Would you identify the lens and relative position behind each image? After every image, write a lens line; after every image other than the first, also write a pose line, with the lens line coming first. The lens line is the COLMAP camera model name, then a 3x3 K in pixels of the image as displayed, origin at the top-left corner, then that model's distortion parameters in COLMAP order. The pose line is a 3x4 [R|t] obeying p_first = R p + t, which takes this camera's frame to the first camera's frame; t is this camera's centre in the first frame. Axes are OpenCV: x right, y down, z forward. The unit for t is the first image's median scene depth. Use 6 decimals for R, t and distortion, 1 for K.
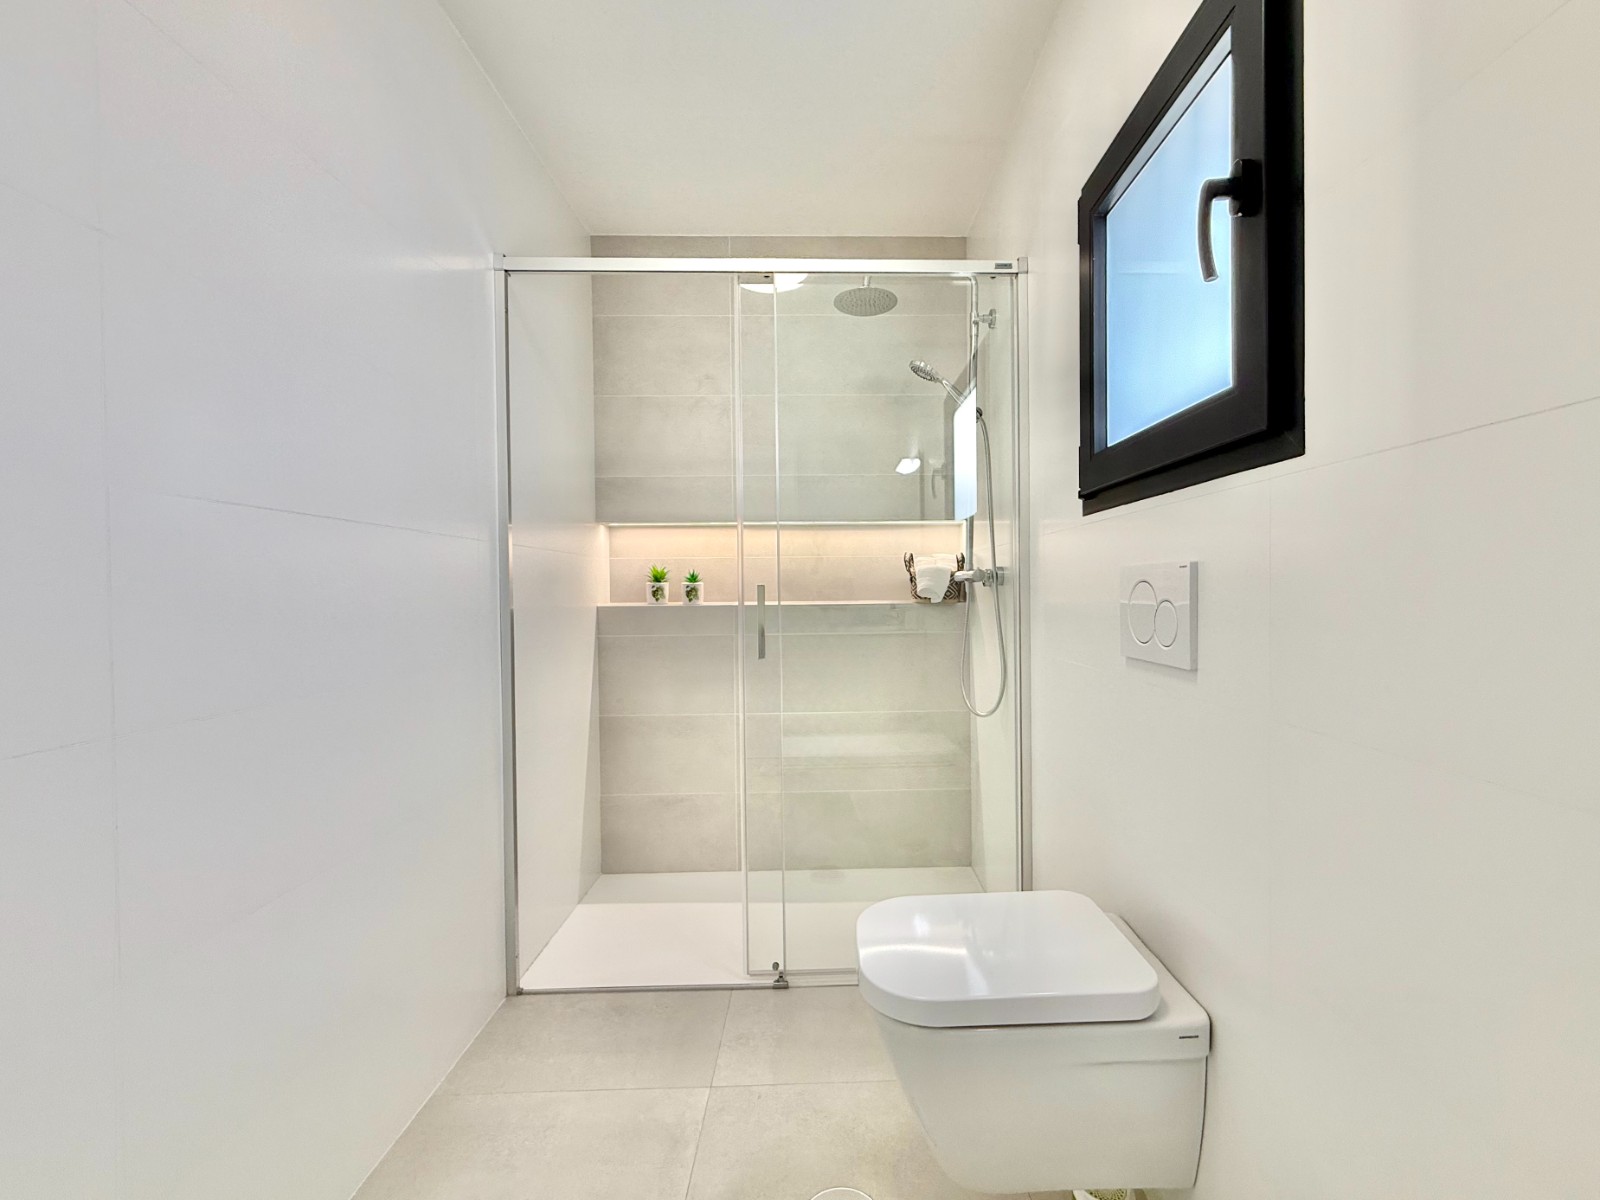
lens RADIAL K [[709.0, 0, 825.9], [0, 709.0, 598.9], [0, 0, 1]] dist [-0.002003, -0.000199]
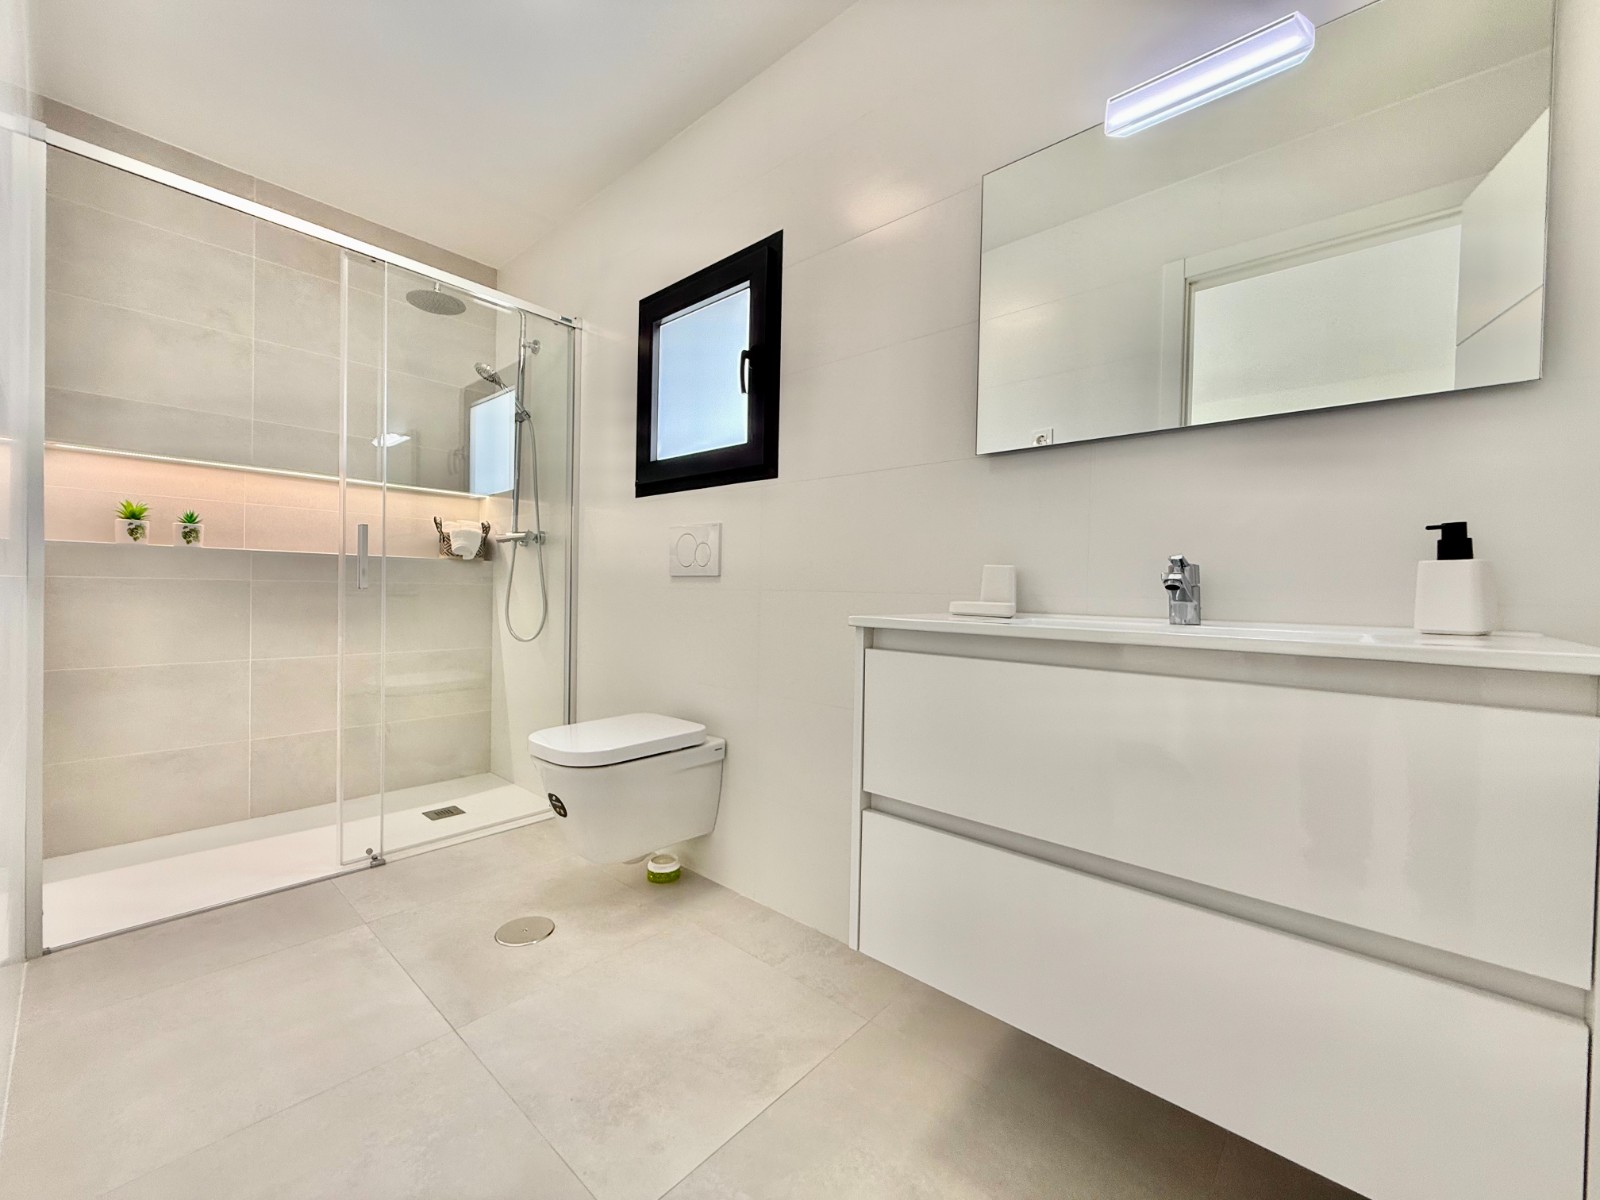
lens RADIAL K [[651.5, 0, 795.1], [0, 651.5, 599.6], [0, 0, 1]] dist [-0.000717, 0.000073]
pose [[0.678887, 0.013782, 0.734113, -0.287511], [-0.017487, 0.999844, -0.002599, 0.068477], [-0.734034, -0.011073, 0.679022, -0.179304]]
